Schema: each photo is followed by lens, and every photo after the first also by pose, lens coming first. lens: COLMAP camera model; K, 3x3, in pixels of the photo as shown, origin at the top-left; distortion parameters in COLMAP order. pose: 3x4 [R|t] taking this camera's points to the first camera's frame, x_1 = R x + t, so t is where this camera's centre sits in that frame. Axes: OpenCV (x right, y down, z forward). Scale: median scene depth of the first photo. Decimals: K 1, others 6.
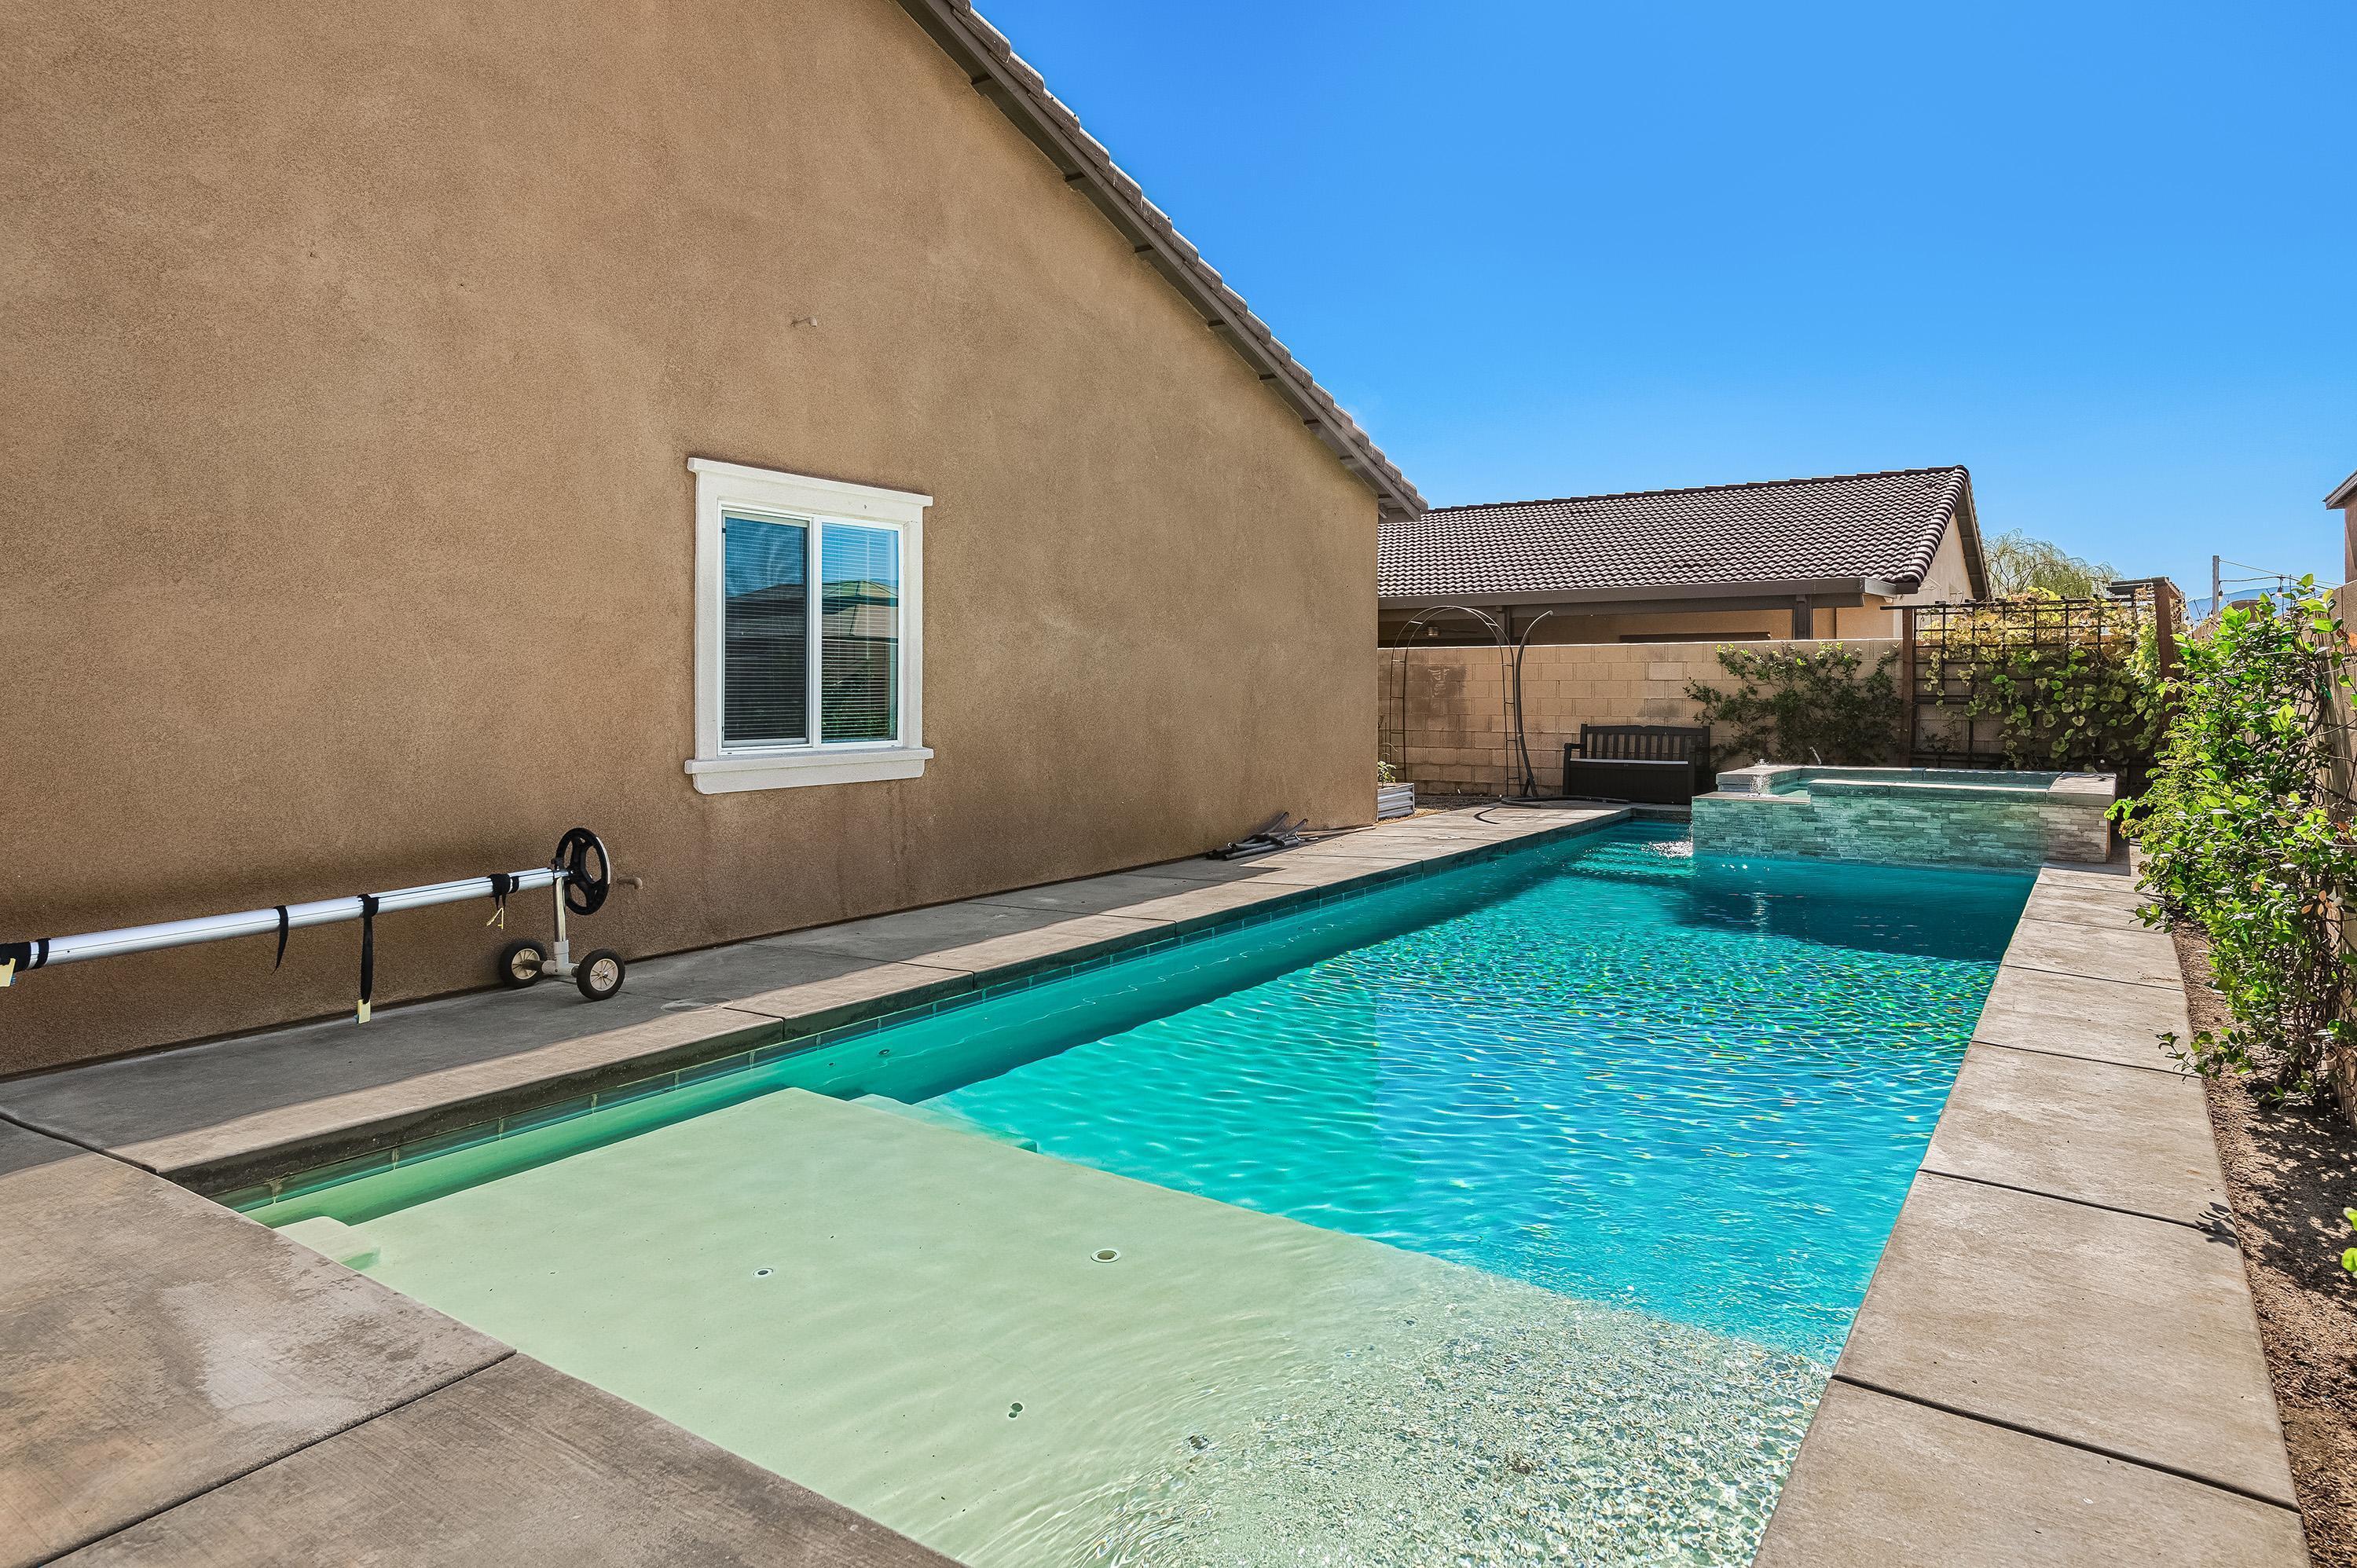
lens RADIAL K [[1396.6, 0, 1144.3], [0, 1396.6, 698.0], [0, 0, 1]] dist [0.019920, -0.010583]
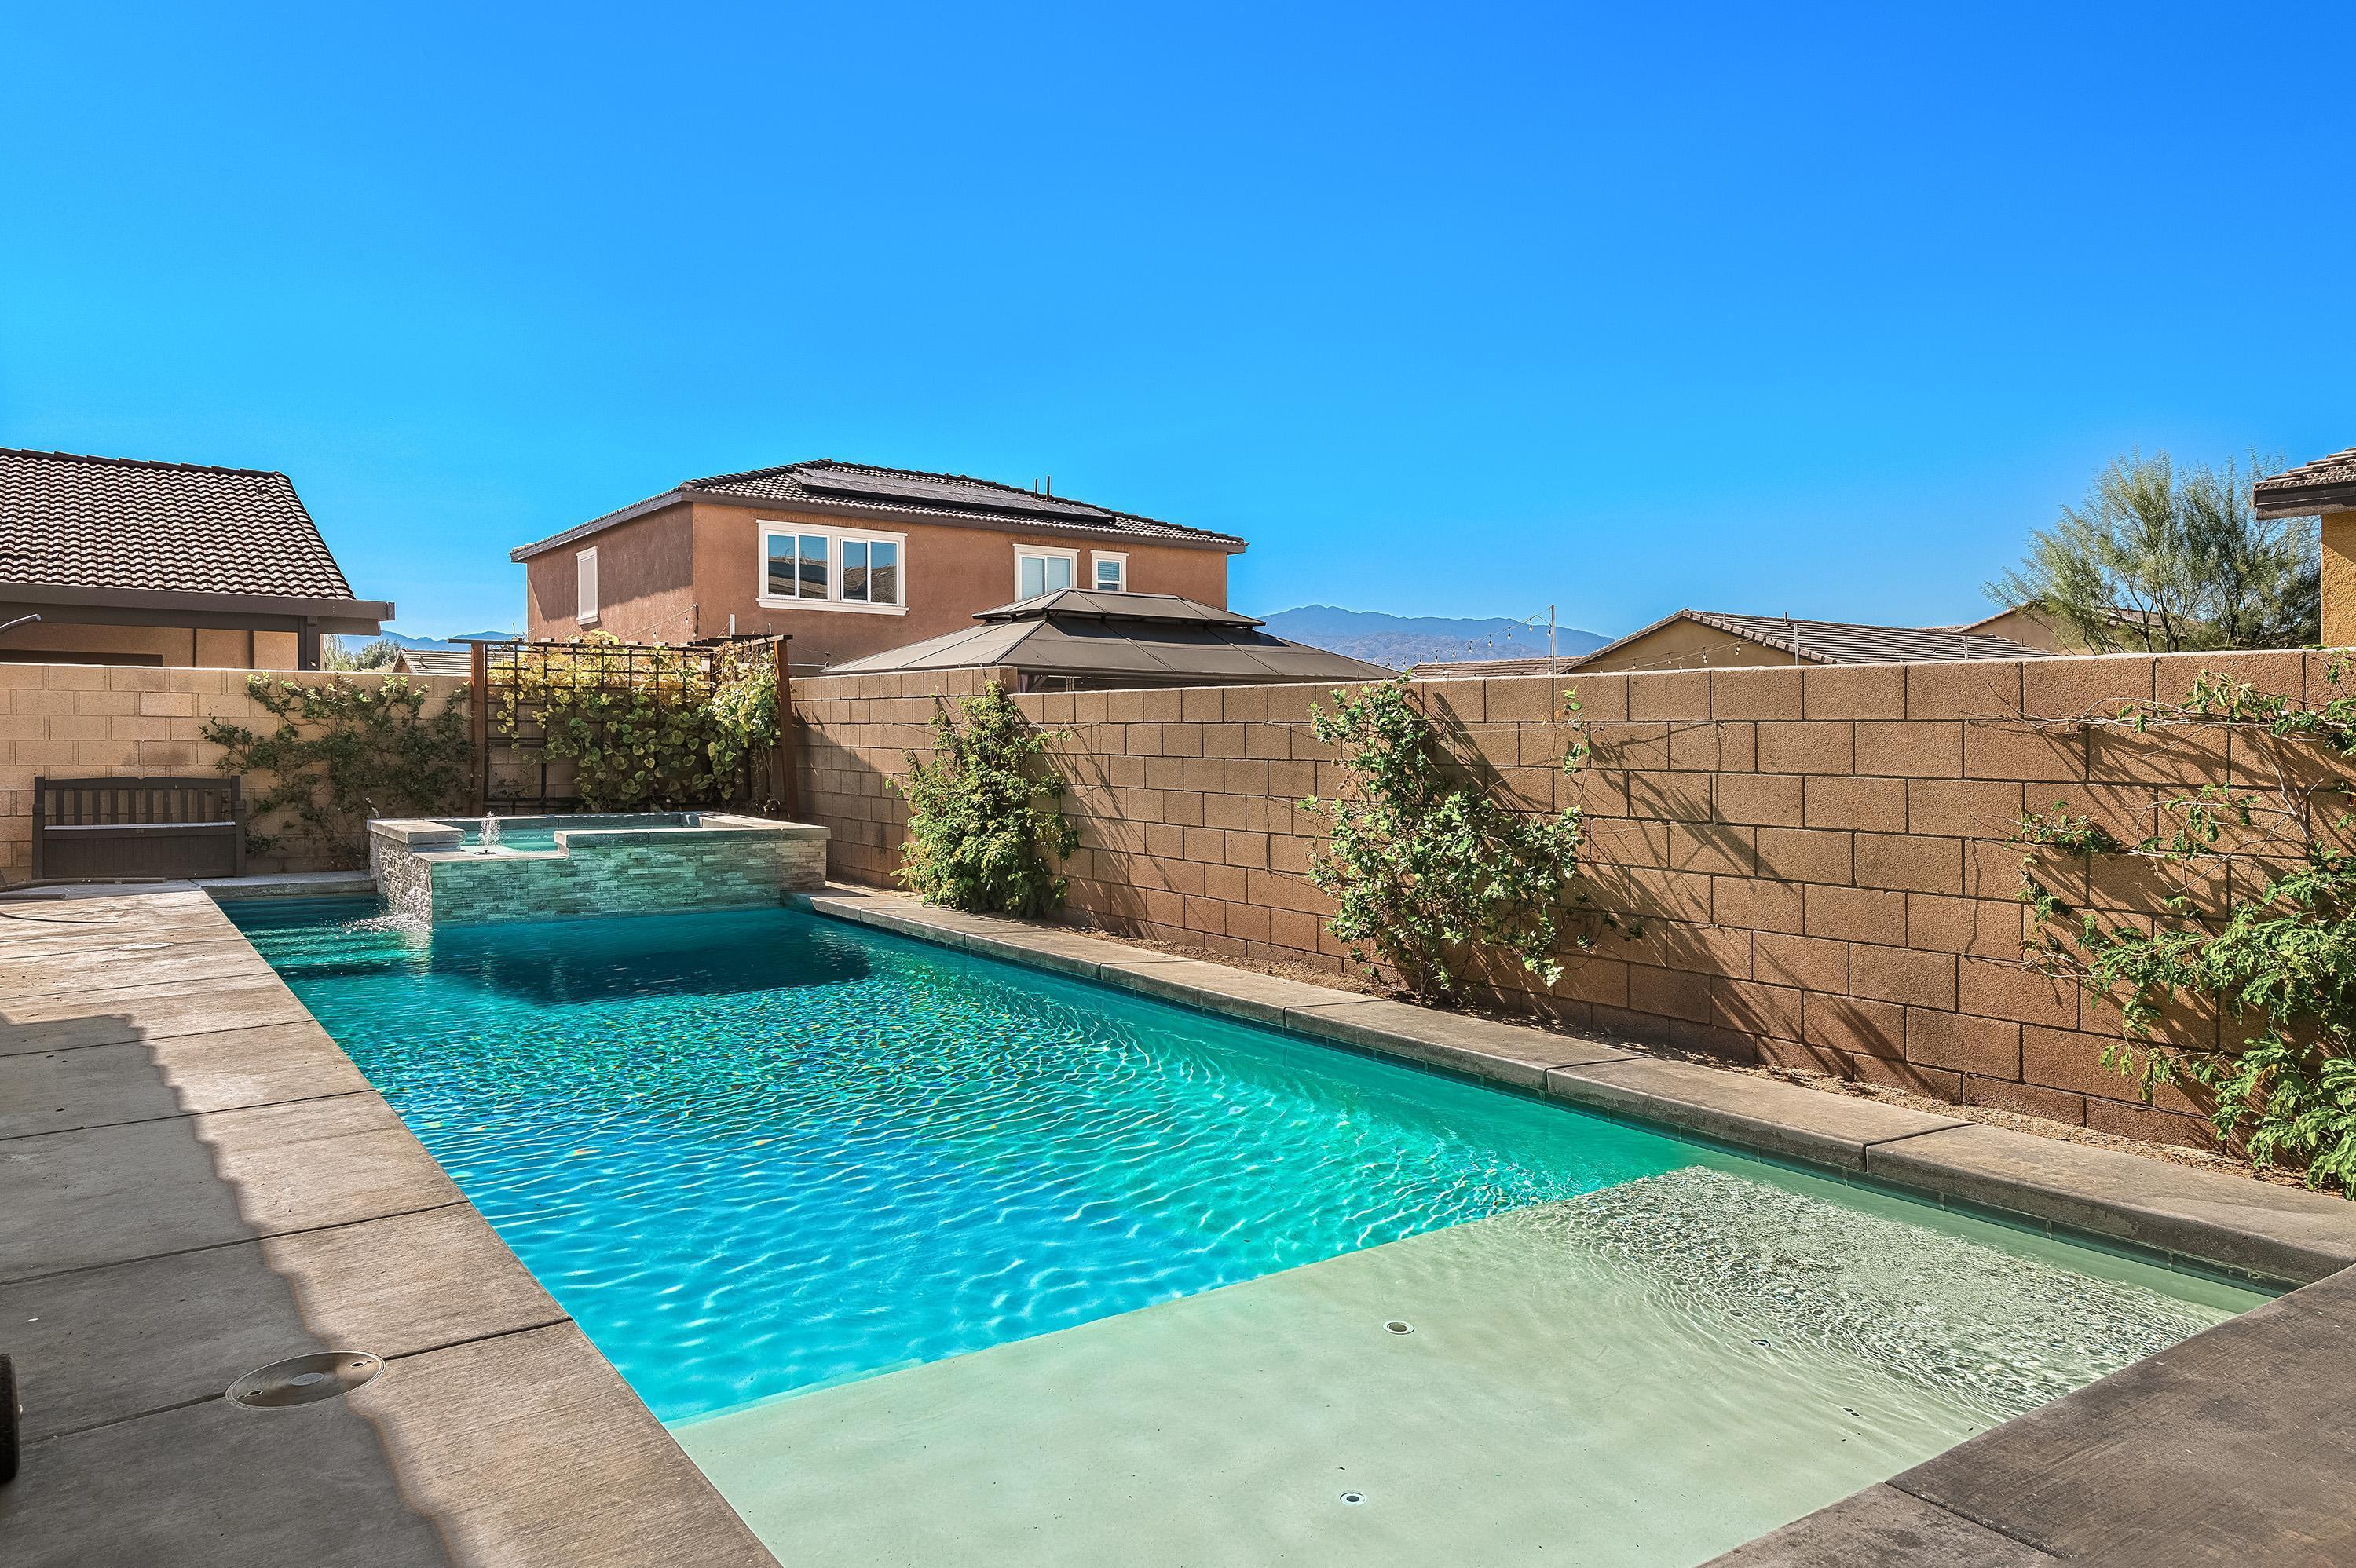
lens RADIAL K [[1598.9, 0, 1194.8], [0, 1598.9, 799.9], [0, 0, 1]] dist [0.030891, -0.025559]
pose [[0.326571, -0.034918, 0.944527, -0.421303], [-0.003505, 0.999266, 0.038153, -0.004375], [-0.945166, -0.015771, 0.326209, 0.293082]]
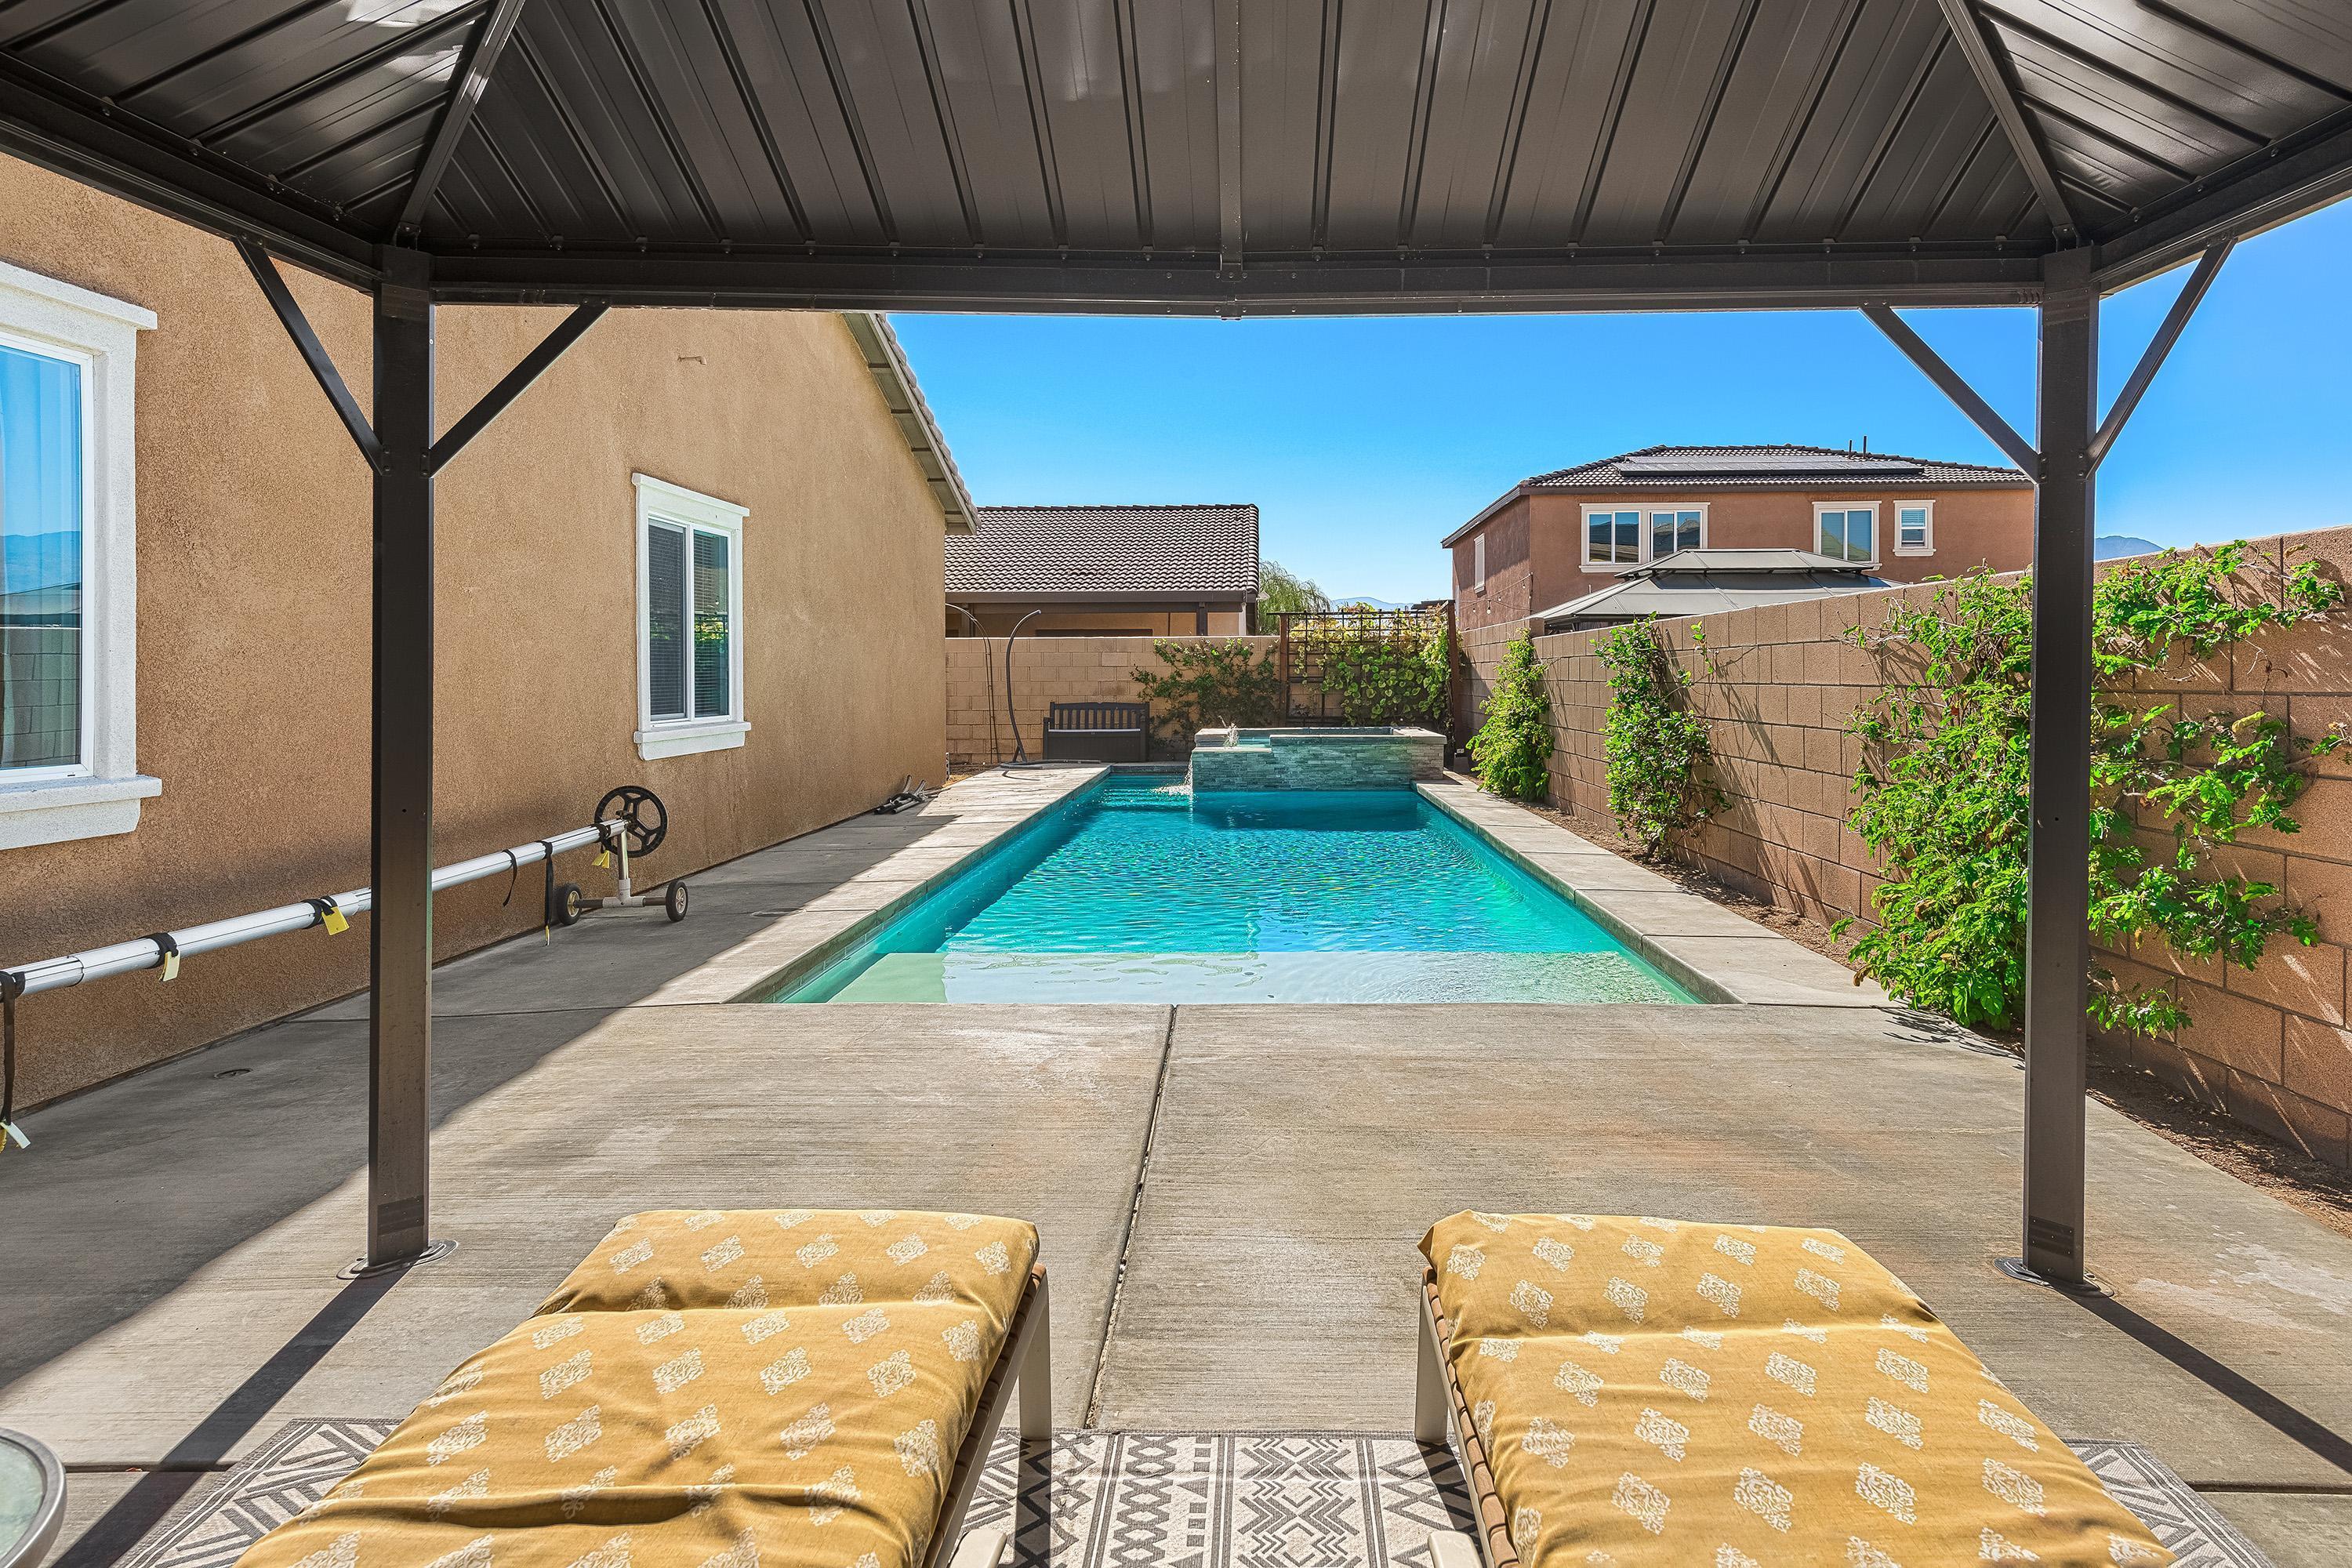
lens RADIAL K [[1393.7, 0, 1222.4], [0, 1393.7, 716.2], [0, 0, 1]] dist [0.019920, -0.010583]
pose [[0.831120, -0.020604, 0.555712, -0.391404], [0.008954, 0.999680, 0.023673, 0.005634], [-0.556022, -0.014699, 0.831038, -0.170067]]
